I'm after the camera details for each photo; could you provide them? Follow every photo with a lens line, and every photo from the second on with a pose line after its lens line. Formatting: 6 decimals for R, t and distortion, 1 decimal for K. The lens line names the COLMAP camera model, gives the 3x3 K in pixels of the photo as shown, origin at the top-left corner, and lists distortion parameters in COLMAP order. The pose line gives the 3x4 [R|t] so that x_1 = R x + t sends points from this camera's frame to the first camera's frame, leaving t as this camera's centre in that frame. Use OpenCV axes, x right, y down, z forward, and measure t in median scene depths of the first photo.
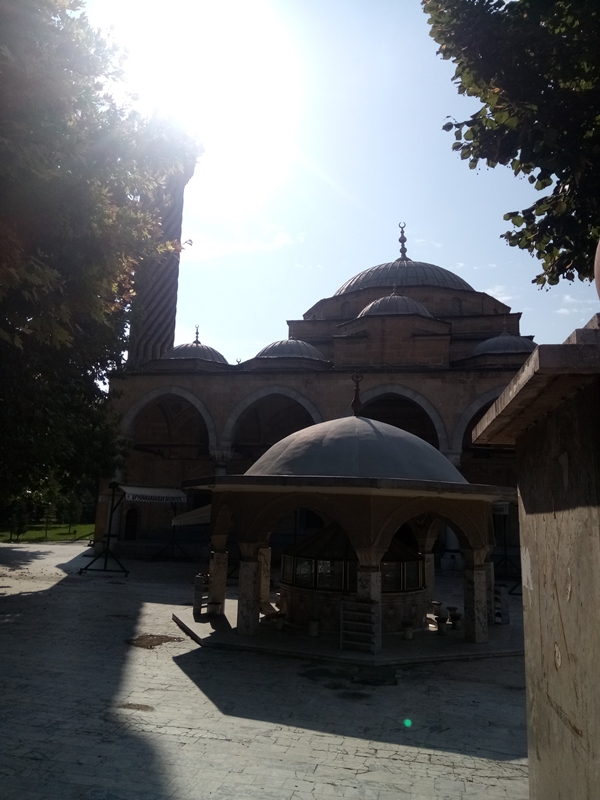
lens RADIAL K [[612.0, 0, 303.7], [0, 612.0, 392.1], [0, 0, 1]] dist [0.114683, -0.183993]
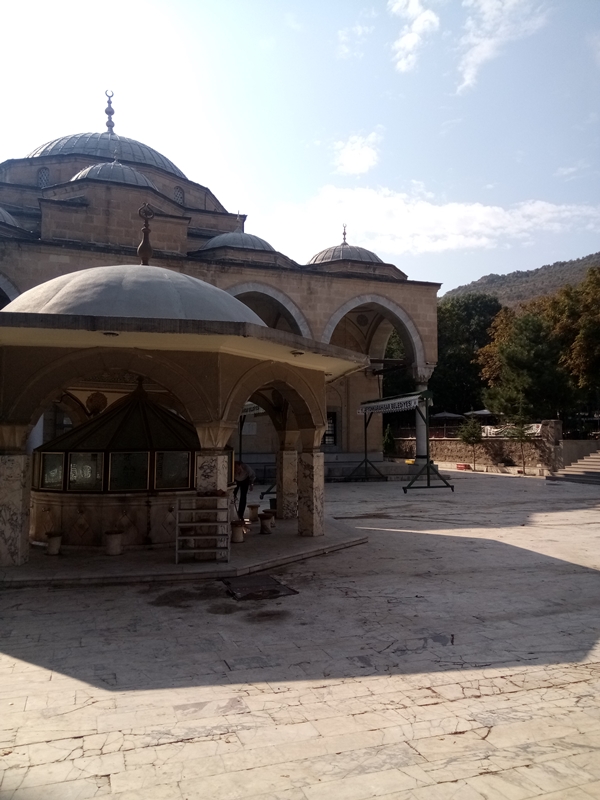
lens RADIAL K [[612.6, 0, 306.8], [0, 612.6, 393.4], [0, 0, 1]] dist [0.107014, -0.168997]
pose [[0.855659, 0.011570, 0.517411, -0.088874], [-0.070422, 0.993054, 0.094253, 0.072970], [-0.512726, -0.117086, 0.850531, 0.174383]]
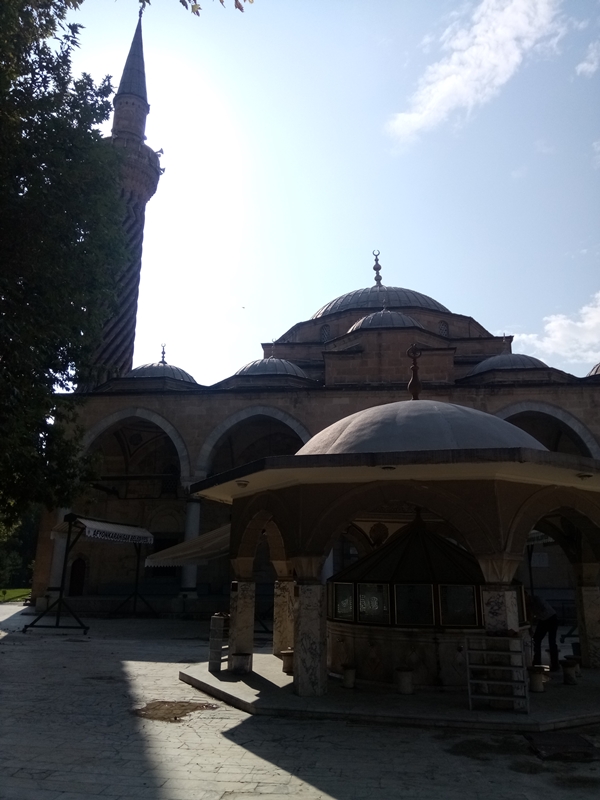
lens RADIAL K [[612.0, 0, 303.7], [0, 612.0, 392.1], [0, 0, 1]] dist [0.114683, -0.183993]
pose [[0.994972, 0.005303, 0.100012, -0.091815], [0.004358, 0.995359, -0.096132, 0.070253], [-0.100058, 0.096085, 0.990331, 0.164247]]
